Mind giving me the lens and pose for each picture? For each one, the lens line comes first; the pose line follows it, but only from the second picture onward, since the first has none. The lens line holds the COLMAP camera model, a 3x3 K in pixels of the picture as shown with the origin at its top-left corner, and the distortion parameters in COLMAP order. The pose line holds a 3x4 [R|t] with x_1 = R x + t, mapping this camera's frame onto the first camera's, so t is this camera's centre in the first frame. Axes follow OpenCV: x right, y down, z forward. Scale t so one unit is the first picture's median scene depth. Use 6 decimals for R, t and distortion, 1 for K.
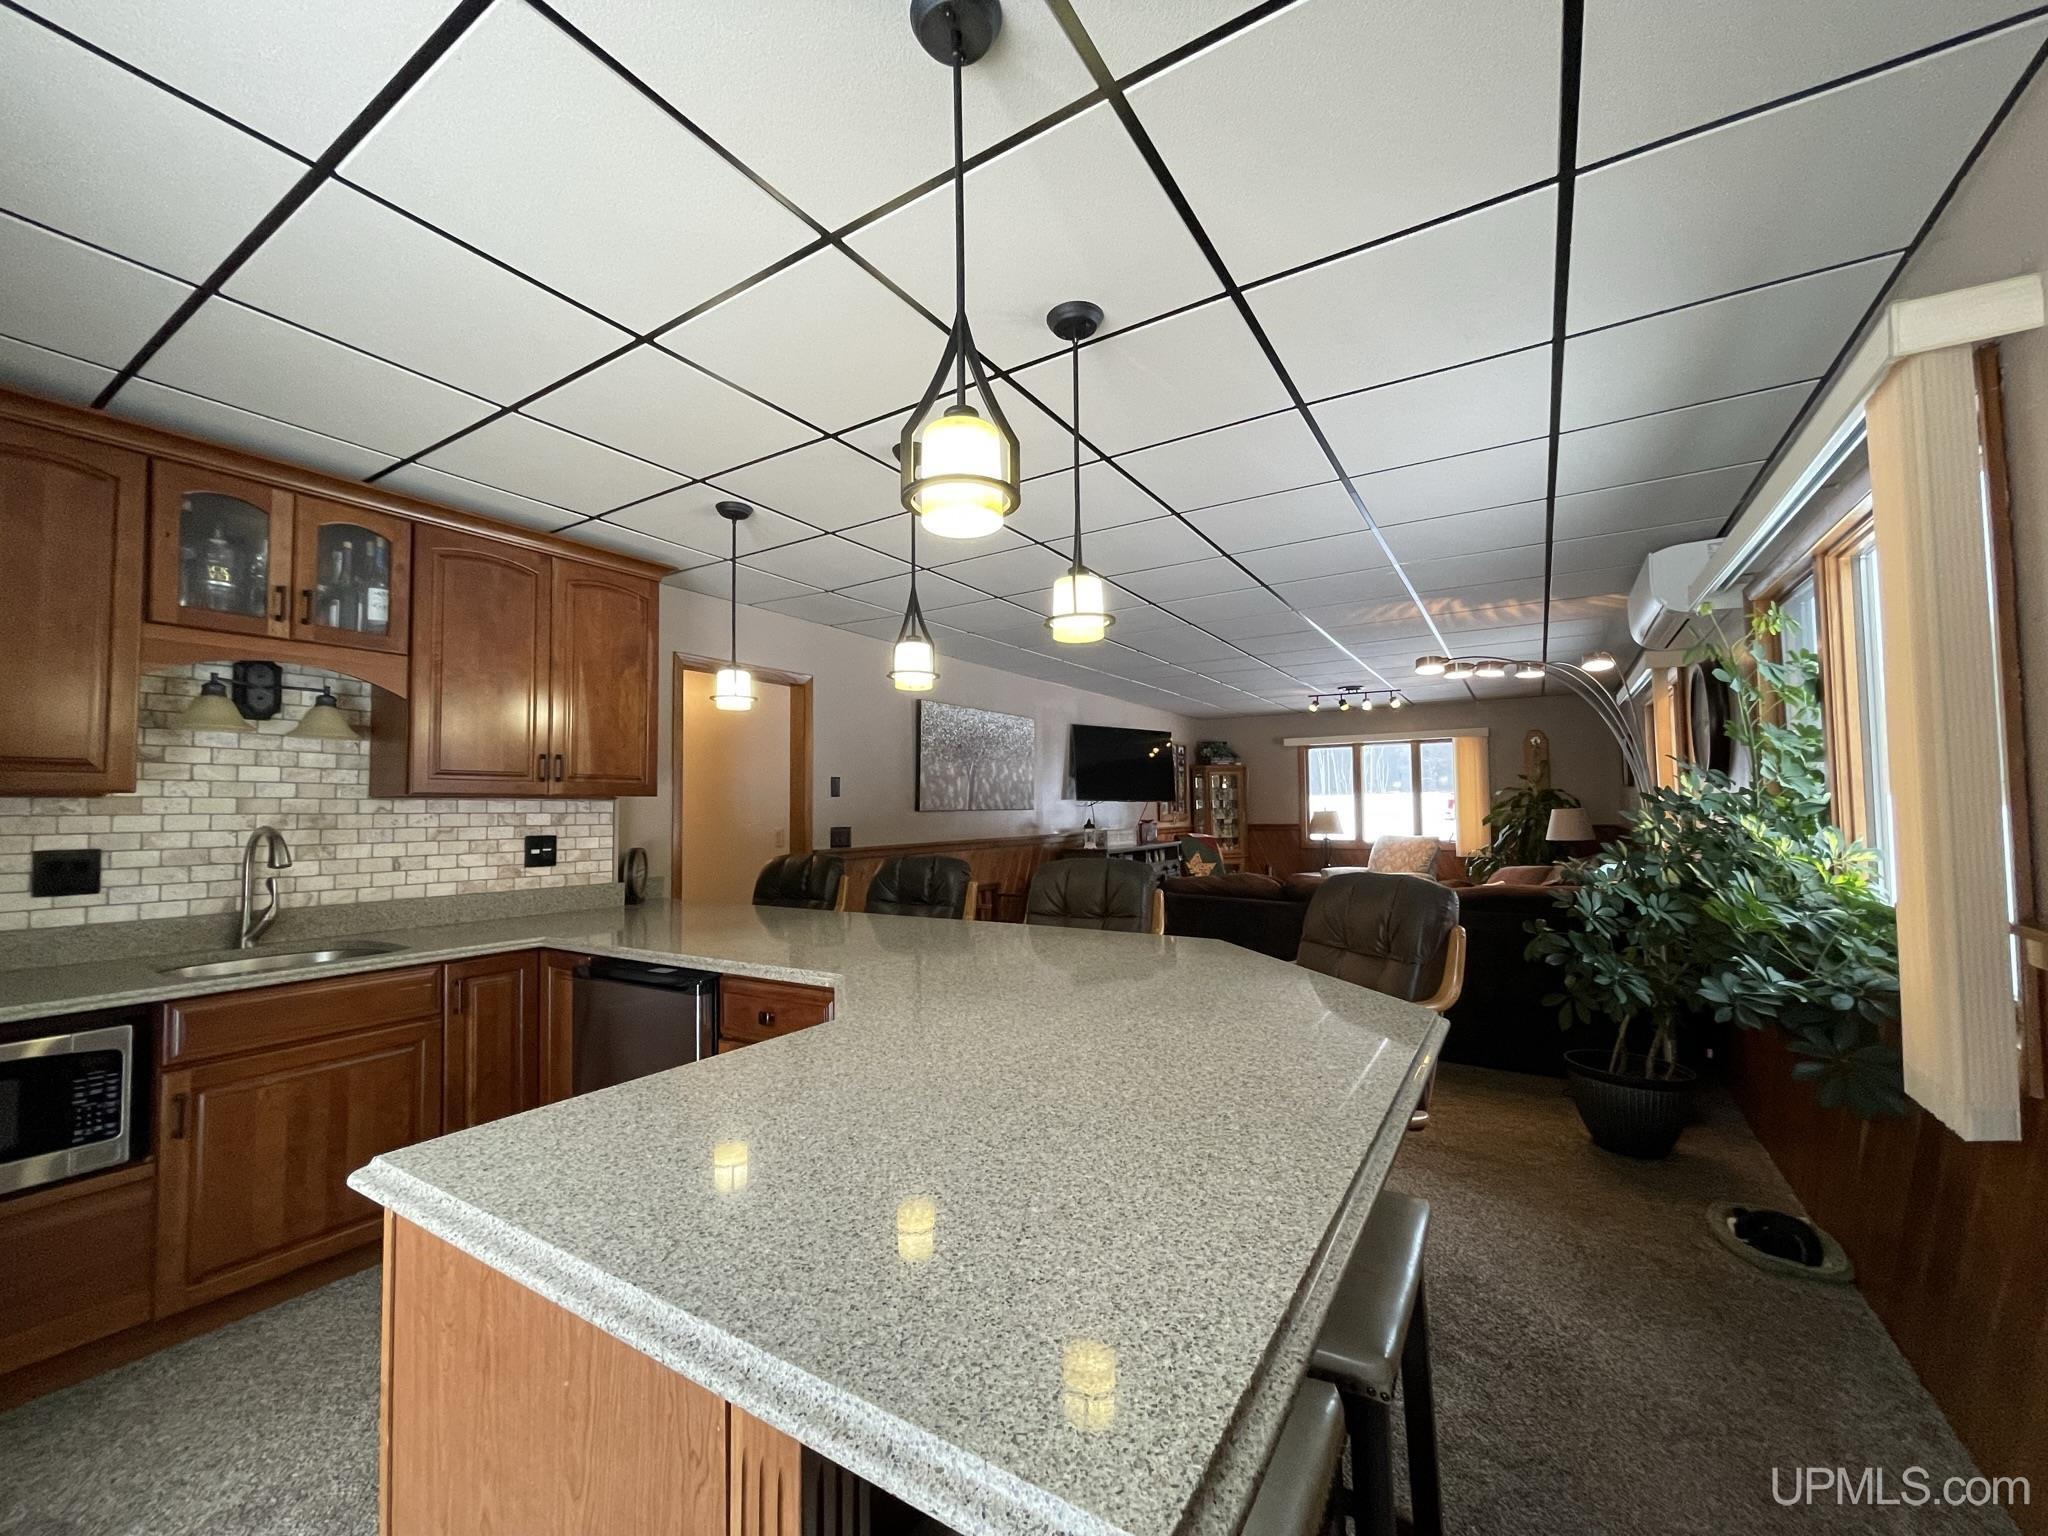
lens RADIAL K [[826.8, 0, 1007.7], [0, 826.8, 770.8], [0, 0, 1]] dist [-0.000402, -0.000005]
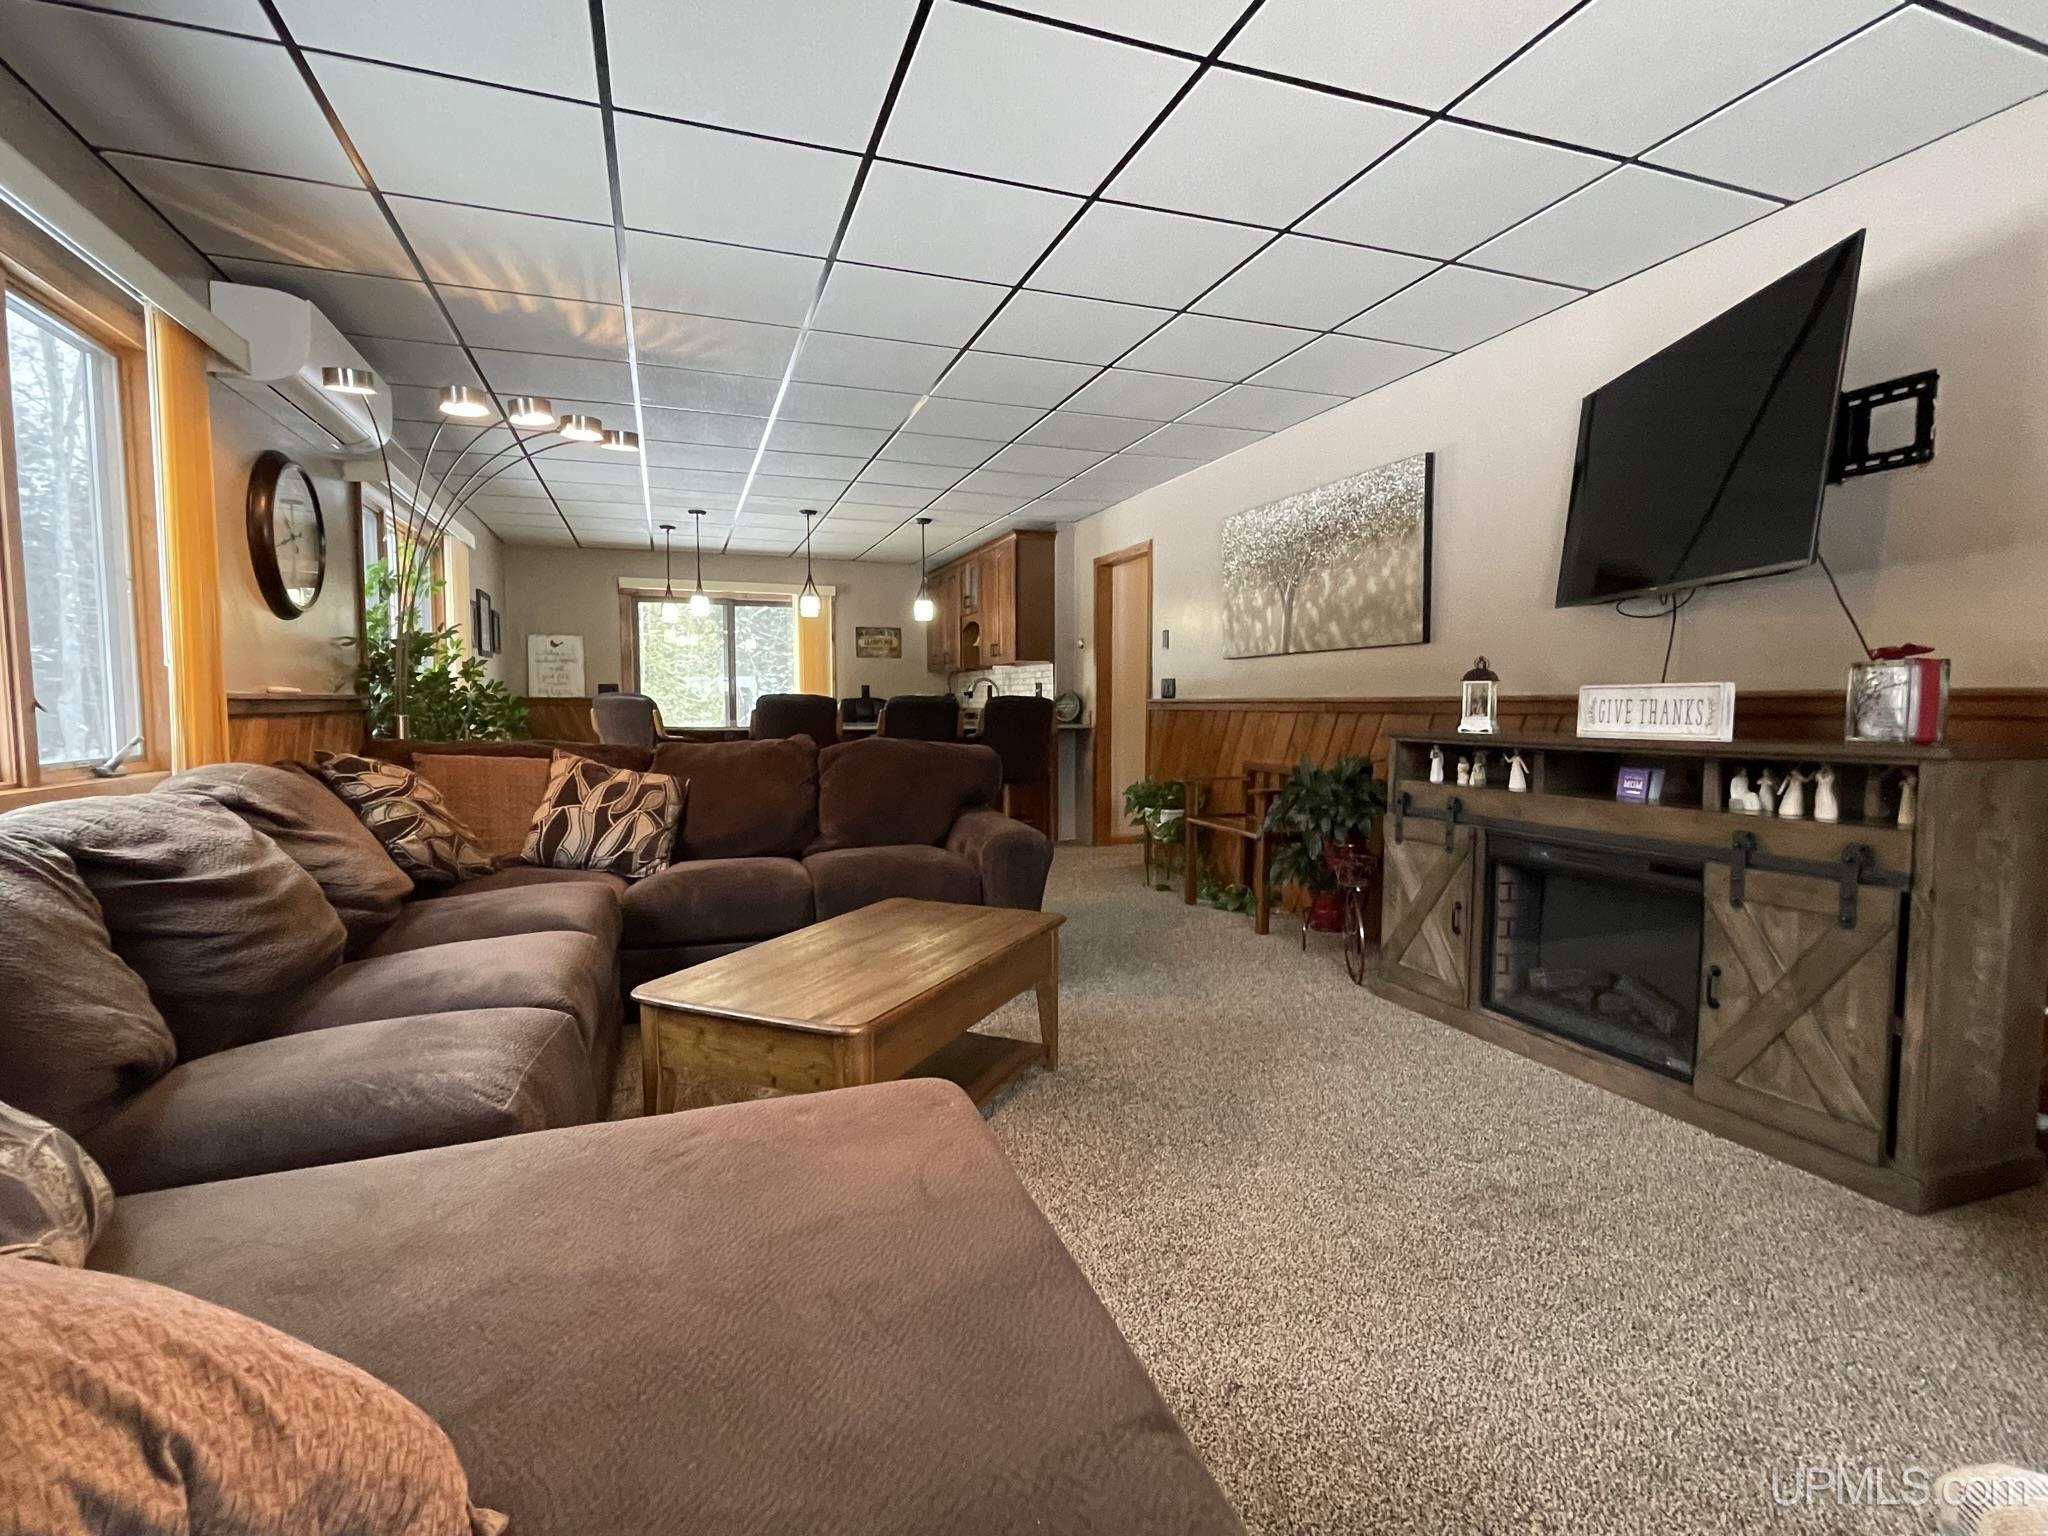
lens RADIAL K [[974.1, 0, 1004.3], [0, 974.1, 769.8], [0, 0, 1]] dist [0.000155, 0.000553]
pose [[-0.620398, 0.063535, -0.781710, 0.675302], [0.040234, 0.997979, 0.049181, 0.087778], [0.783255, -0.000940, -0.621700, 1.228220]]
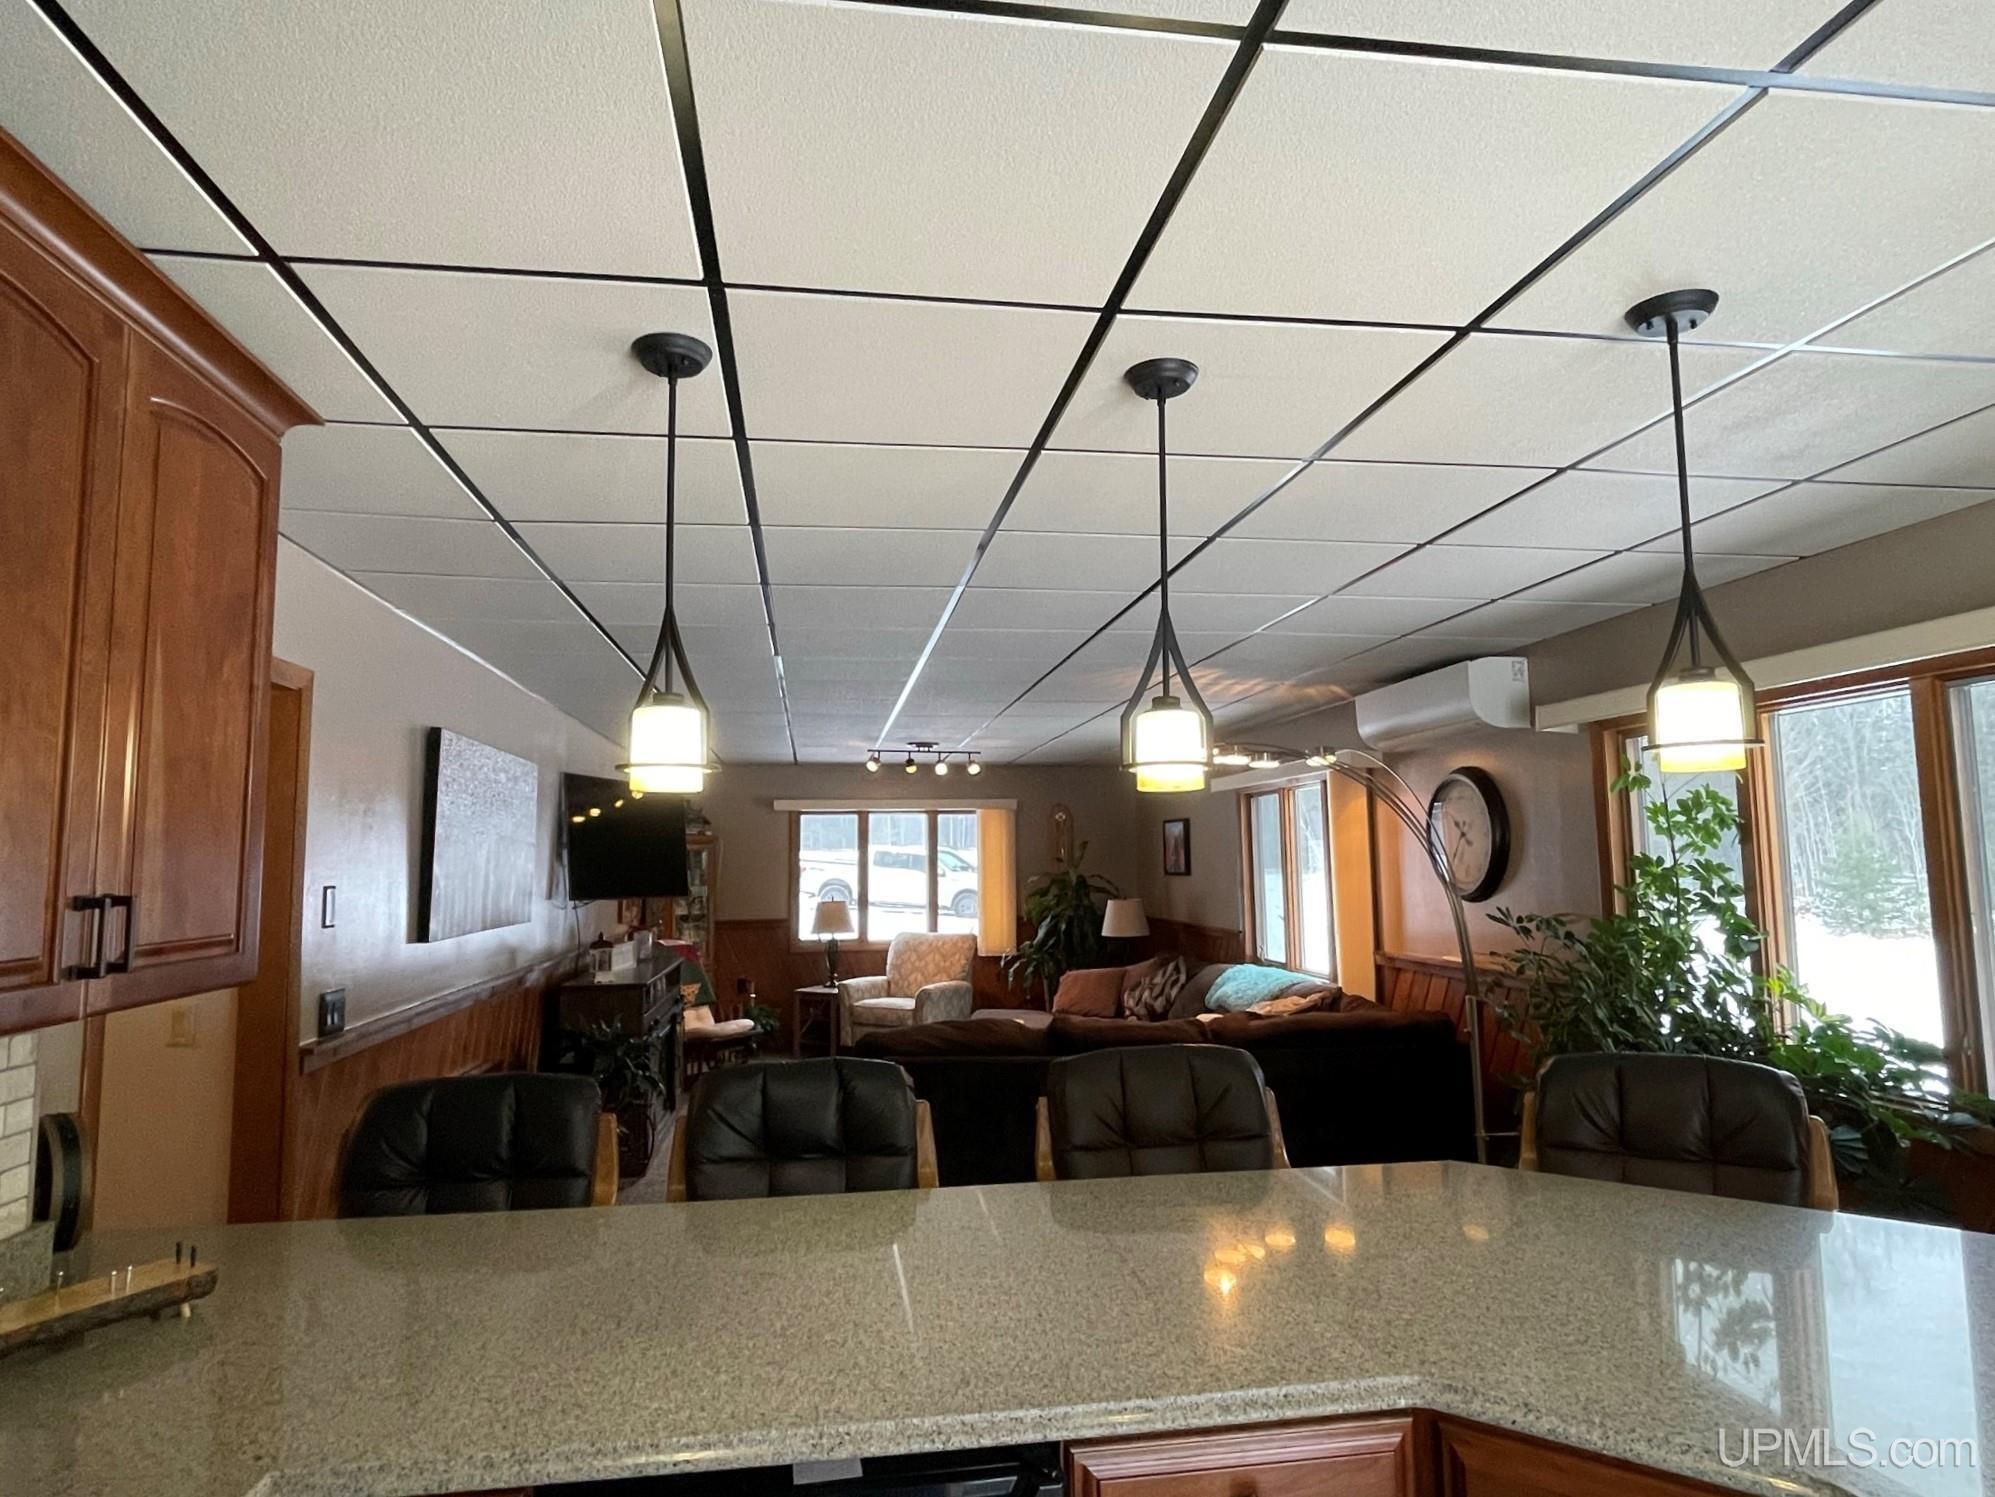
lens RADIAL K [[1160.4, 0, 992.6], [0, 1160.4, 761.5], [0, 0, 1]] dist [0.012527, 0.000144]
pose [[0.747297, 0.060520, 0.661728, -0.286836], [-0.027796, 0.997819, -0.059868, -0.025737], [-0.663908, 0.026346, 0.747350, 0.186464]]
